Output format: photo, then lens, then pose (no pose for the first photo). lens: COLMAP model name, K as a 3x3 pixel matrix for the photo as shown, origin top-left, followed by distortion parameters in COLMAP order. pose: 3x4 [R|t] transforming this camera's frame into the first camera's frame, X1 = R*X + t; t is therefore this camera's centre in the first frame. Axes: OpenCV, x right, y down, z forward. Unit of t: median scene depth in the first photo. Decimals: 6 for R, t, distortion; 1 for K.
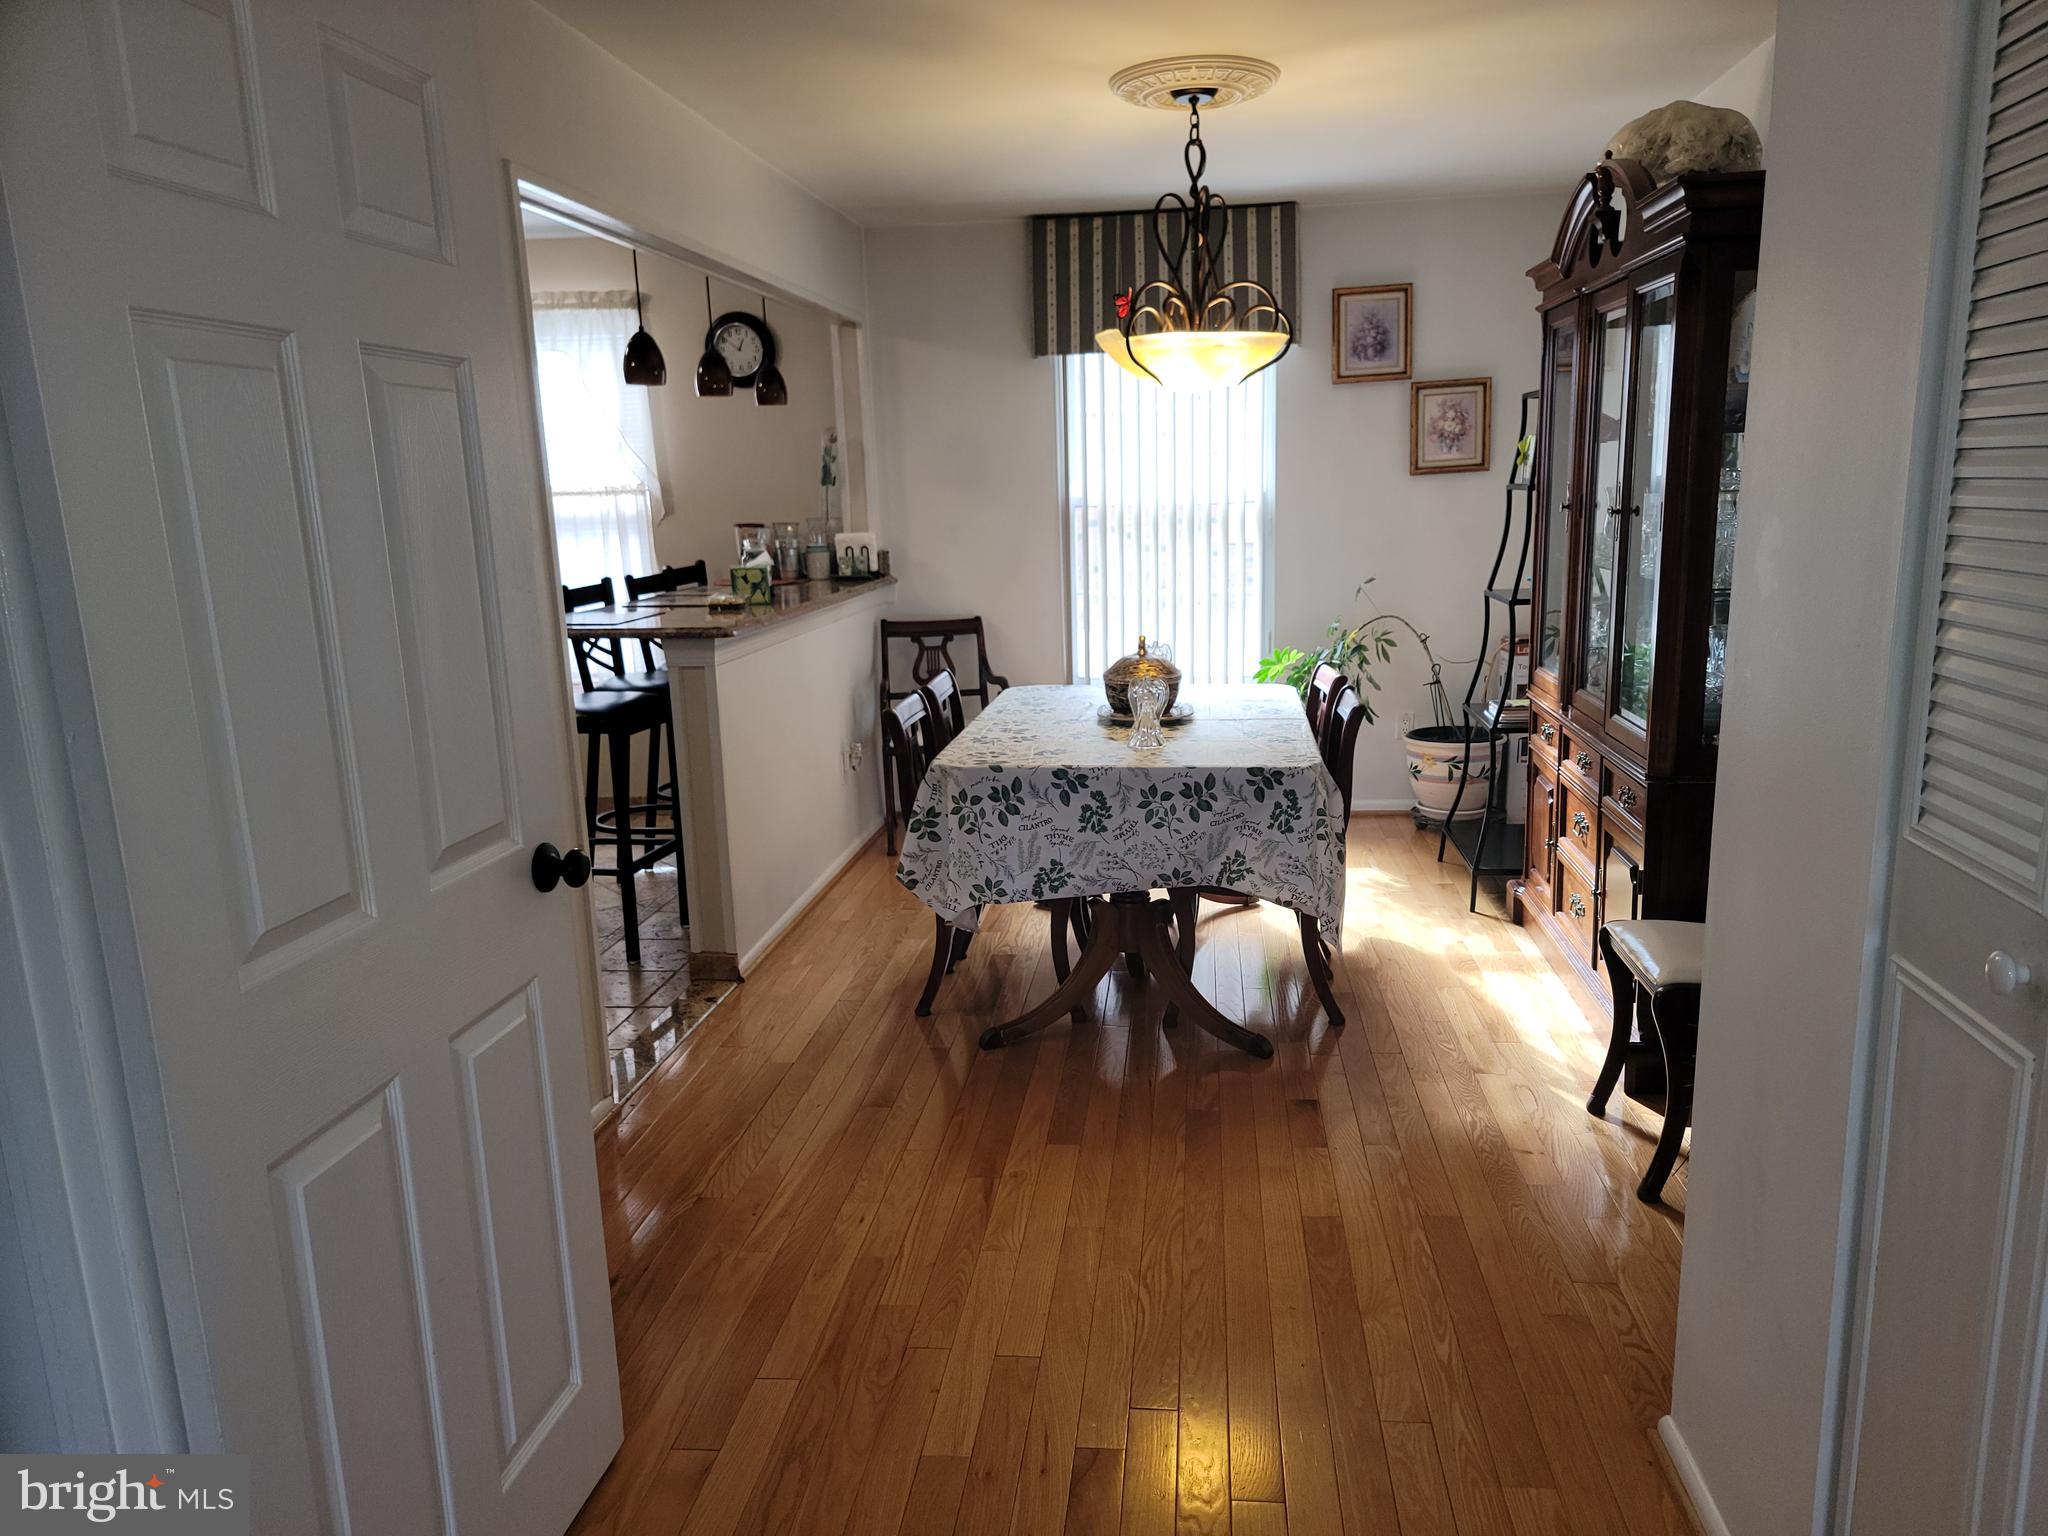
lens RADIAL K [[1442.4, 0, 1042.1], [0, 1442.4, 771.6], [0, 0, 1]] dist [0.068022, -0.062674]
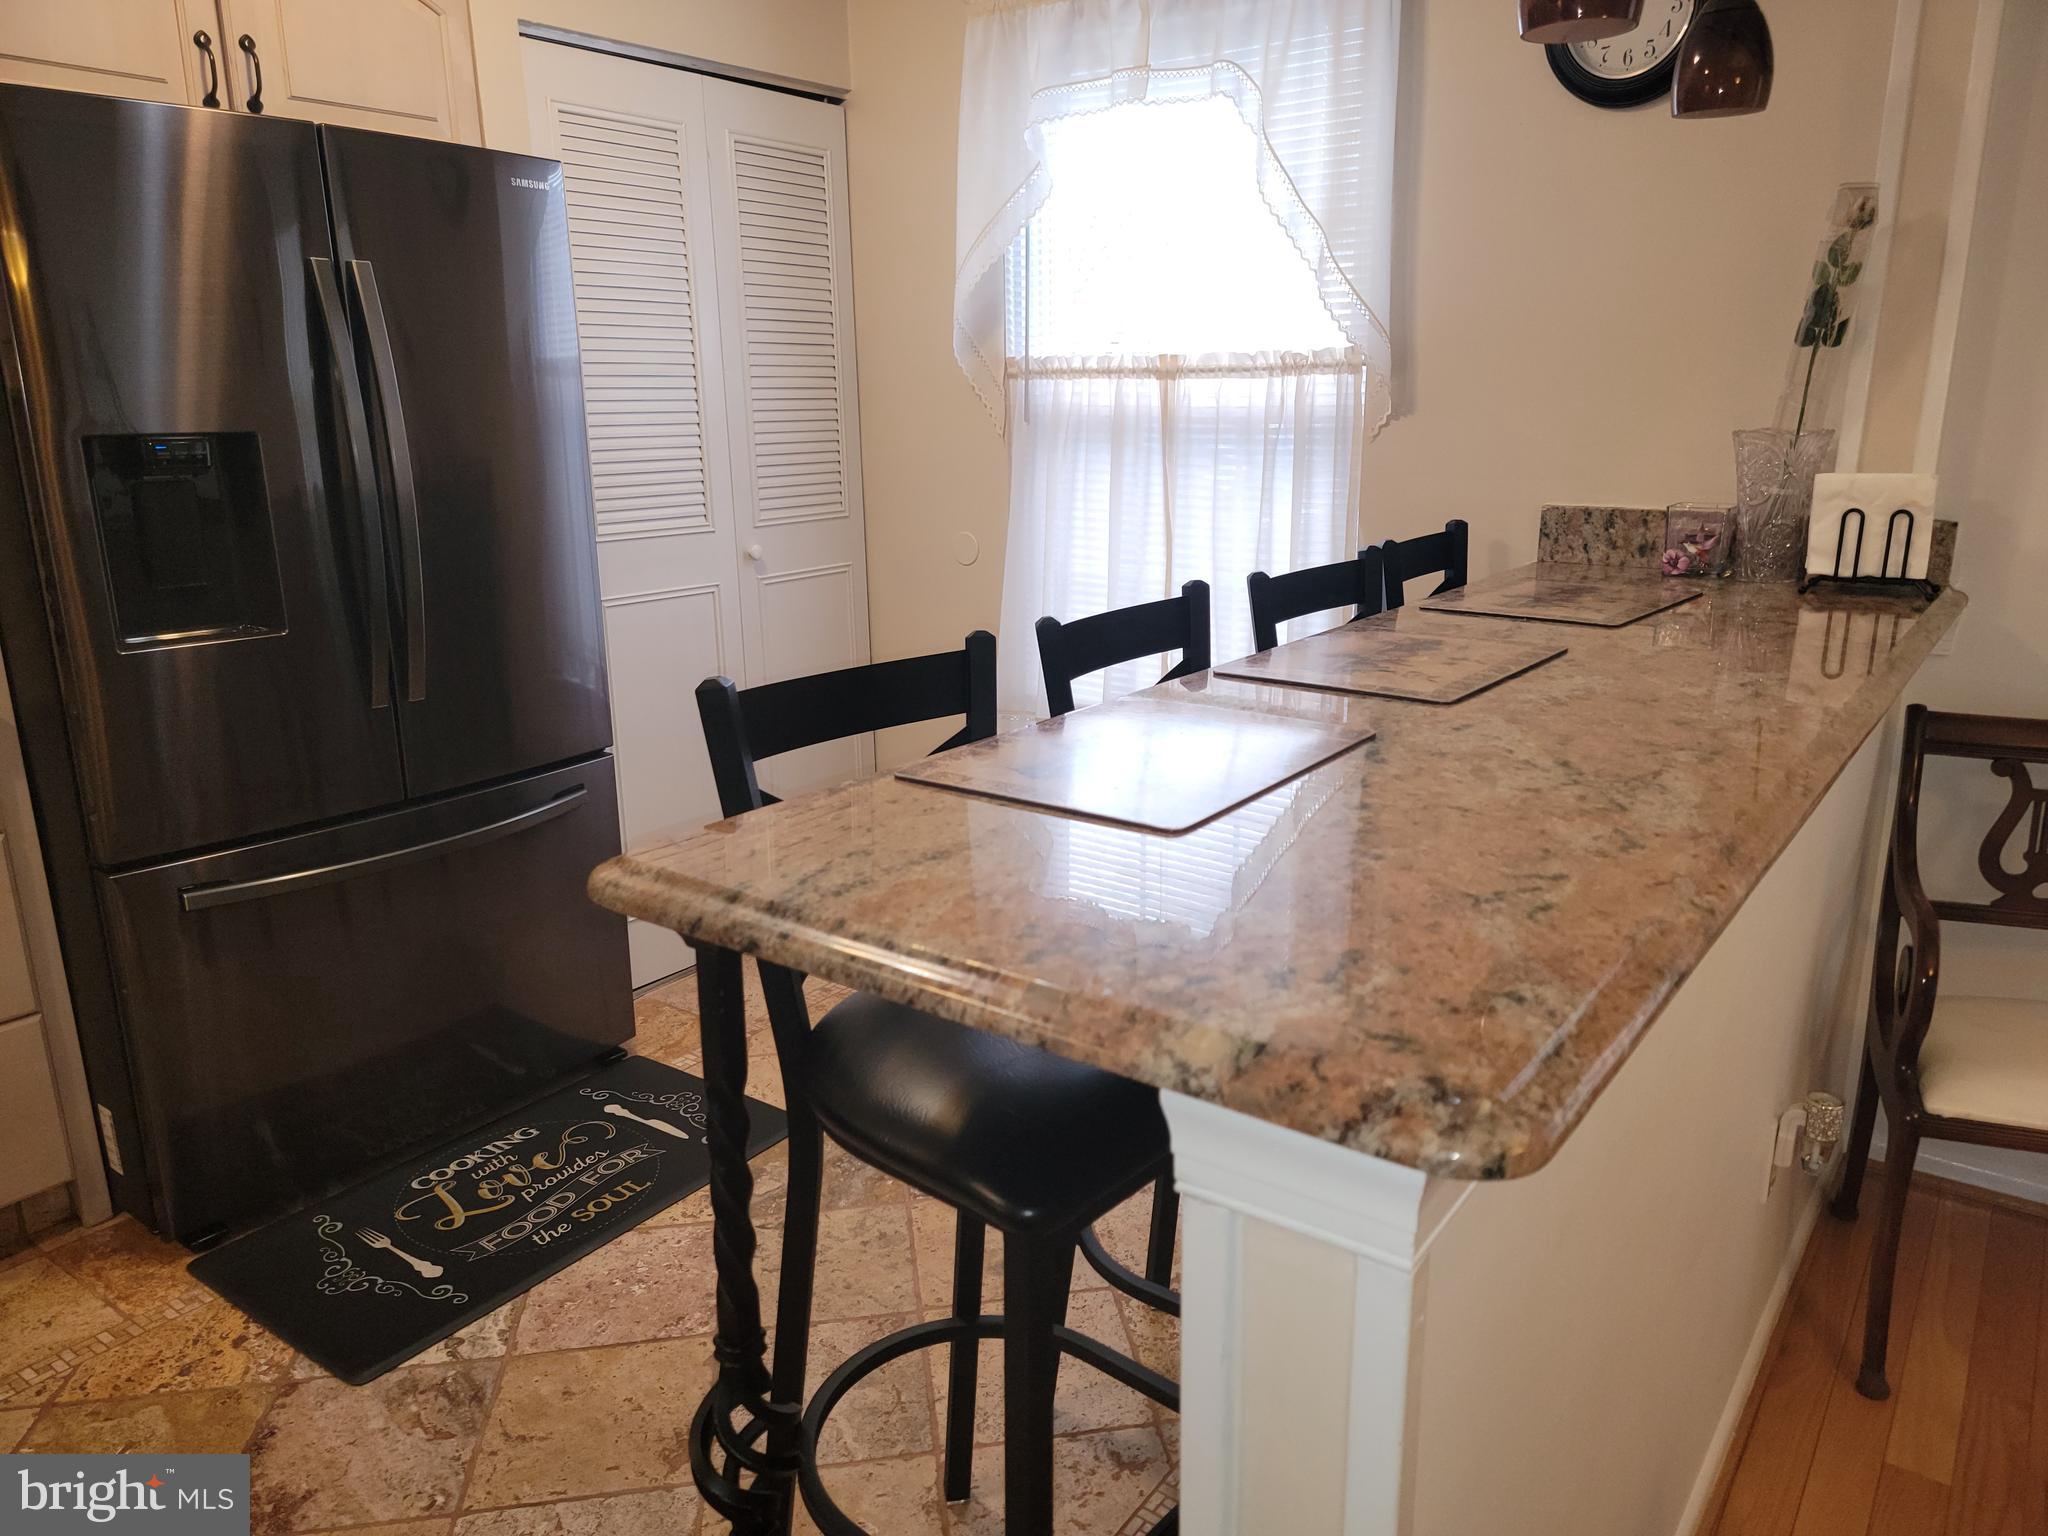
lens RADIAL K [[1442.4, 0, 1024.5], [0, 1442.4, 777.5], [0, 0, 1]] dist [0.068022, -0.062674]
pose [[0.863976, 0.146580, -0.481725, -0.163276], [-0.110002, 0.988528, 0.103502, -0.132177], [0.491370, -0.036432, 0.870189, 0.718861]]
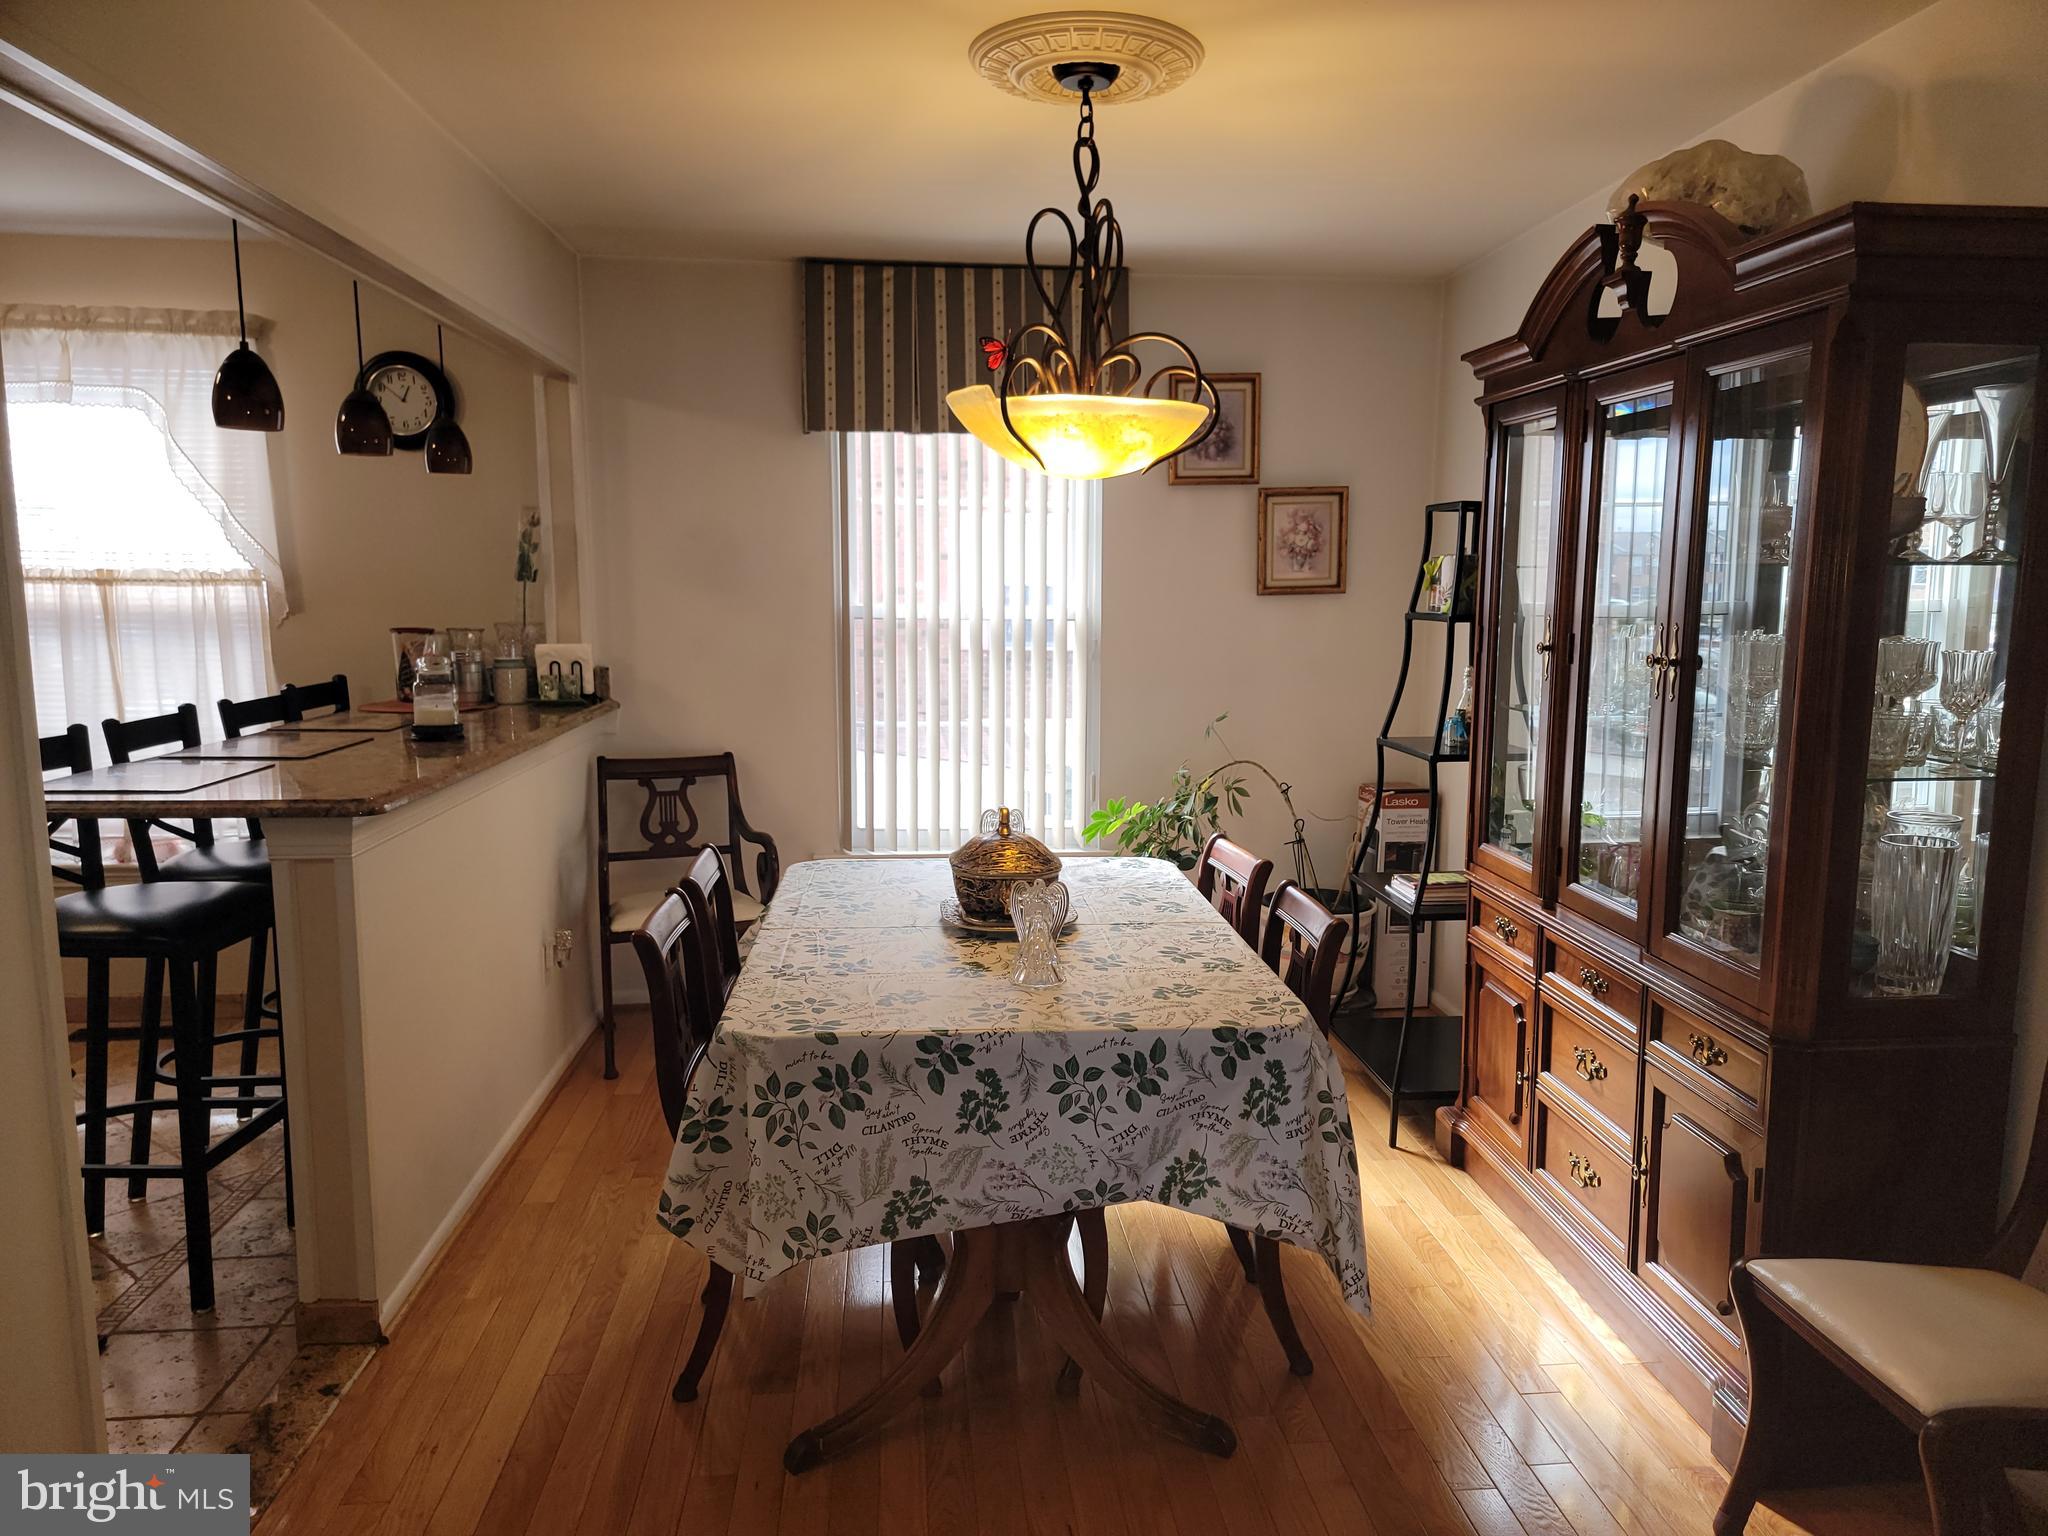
lens RADIAL K [[1442.4, 0, 1068.7], [0, 1442.4, 766.4], [0, 0, 1]] dist [0.068022, -0.062674]
pose [[0.974447, 0.004560, 0.224570, -0.053758], [0.011545, 0.997455, -0.070352, -0.056560], [-0.224319, 0.071147, 0.971915, 0.258299]]
